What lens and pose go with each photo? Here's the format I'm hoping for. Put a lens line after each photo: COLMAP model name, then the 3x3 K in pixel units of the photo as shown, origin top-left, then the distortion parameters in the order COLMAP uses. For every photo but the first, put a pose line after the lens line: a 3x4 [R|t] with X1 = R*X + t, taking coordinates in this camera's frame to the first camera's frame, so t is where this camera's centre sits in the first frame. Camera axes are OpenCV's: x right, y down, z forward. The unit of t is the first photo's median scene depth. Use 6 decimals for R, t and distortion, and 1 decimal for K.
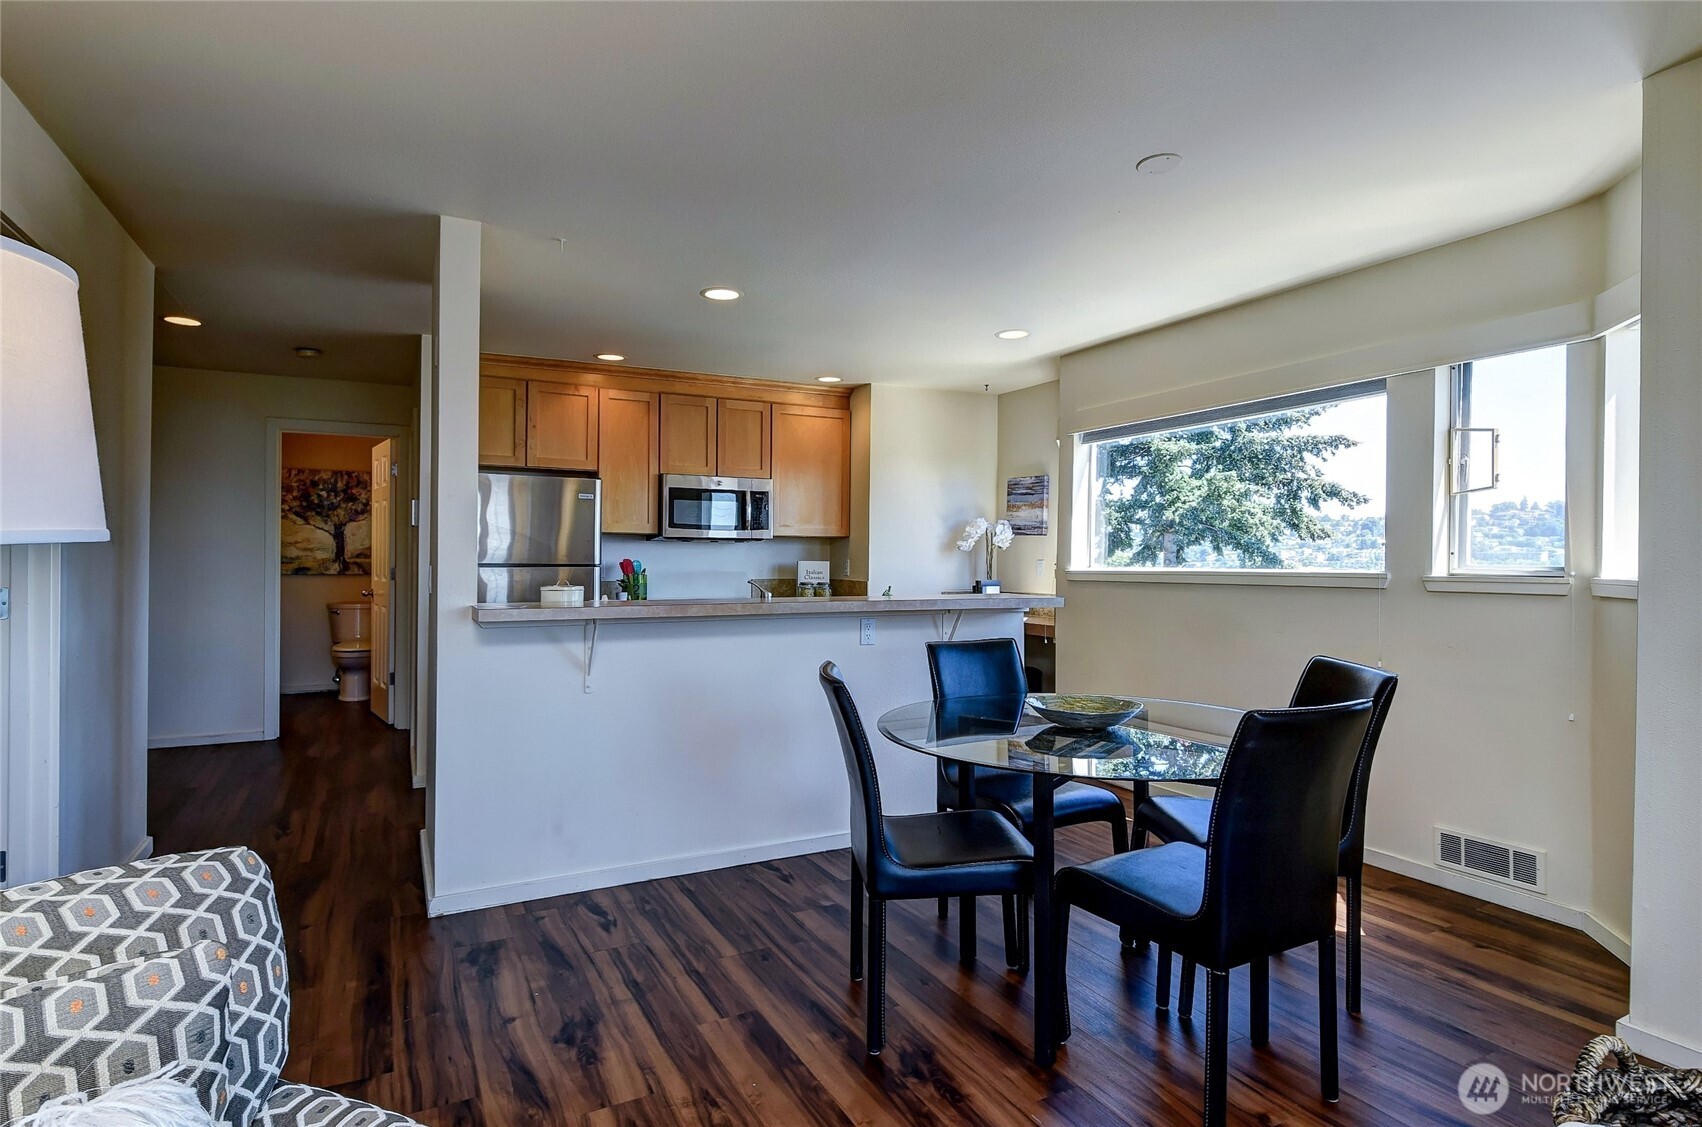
lens RADIAL K [[862.3, 0, 848.1], [0, 862.3, 556.2], [0, 0, 1]] dist [-0.000367, 0.000292]
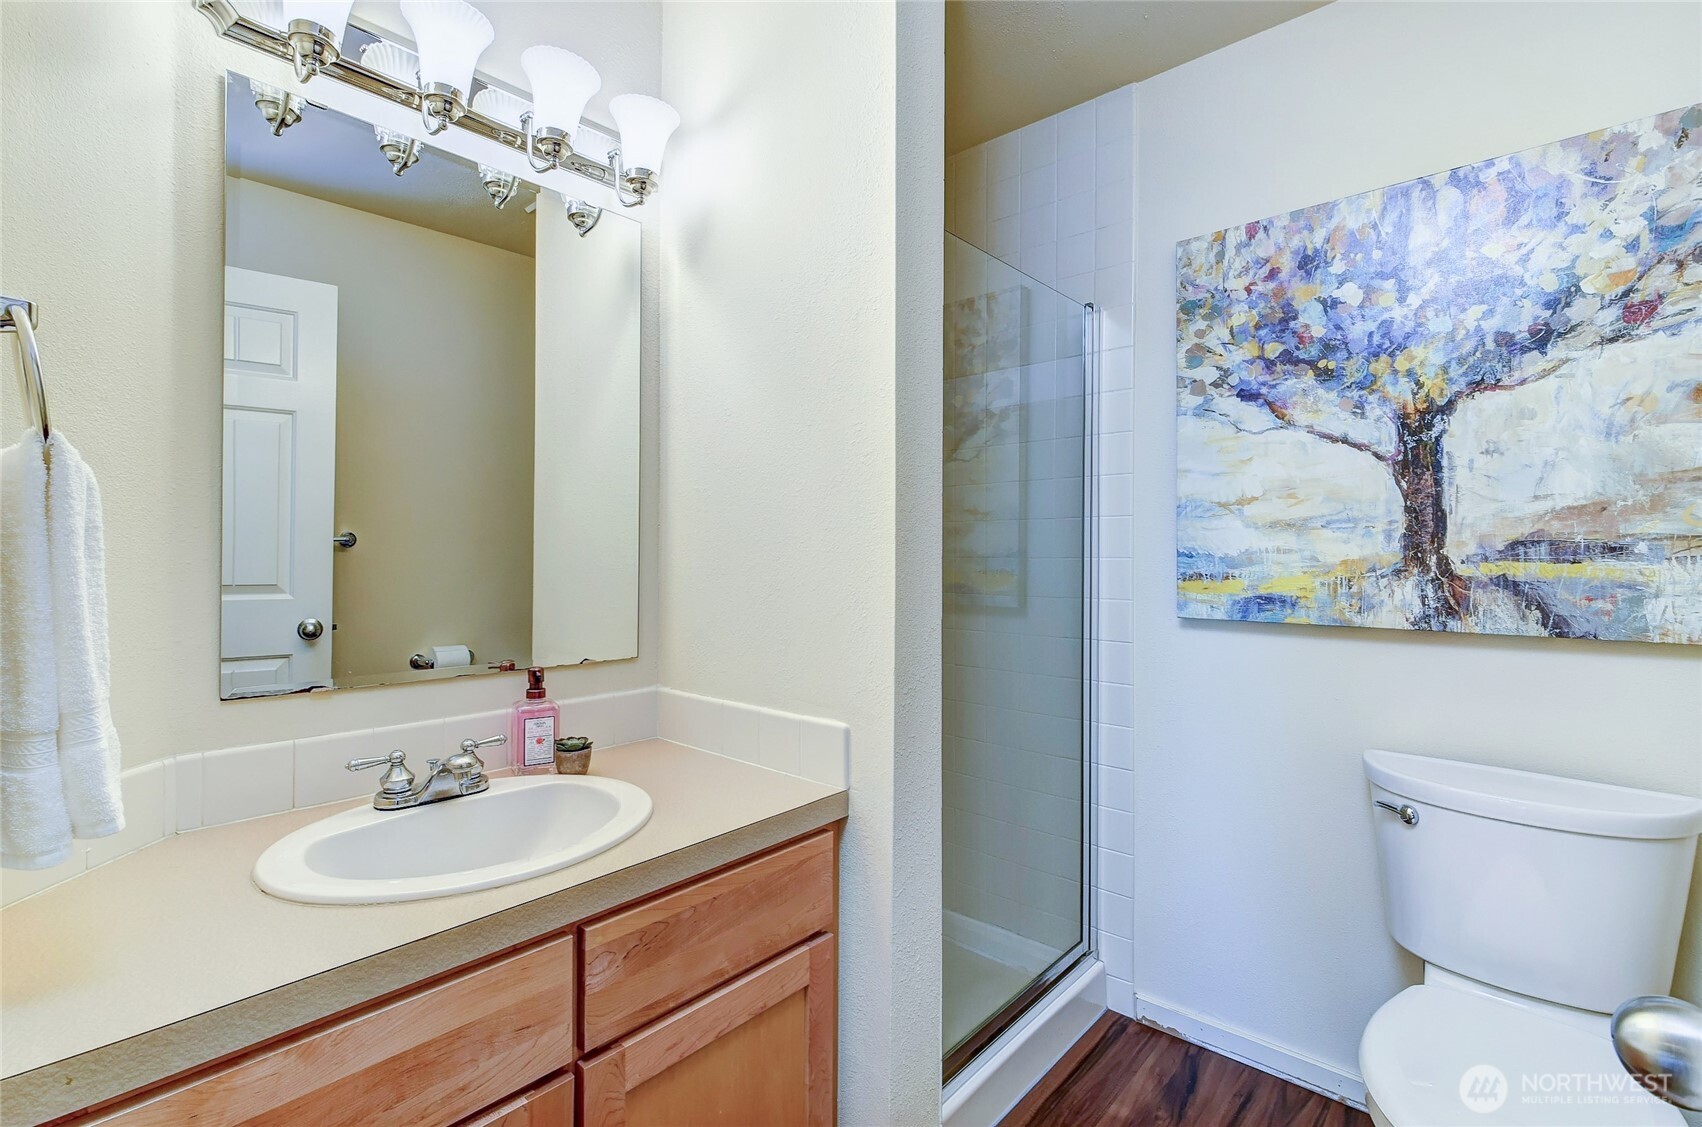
lens RADIAL K [[752.3, 0, 849.7], [0, 752.3, 561.7], [0, 0, 1]] dist [0.002269, -0.000941]
pose [[0.327542, -0.007594, -0.944806, -0.455001], [0.002098, 0.999971, -0.007310, 0.004022], [0.944834, 0.000413, 0.327549, 0.798452]]
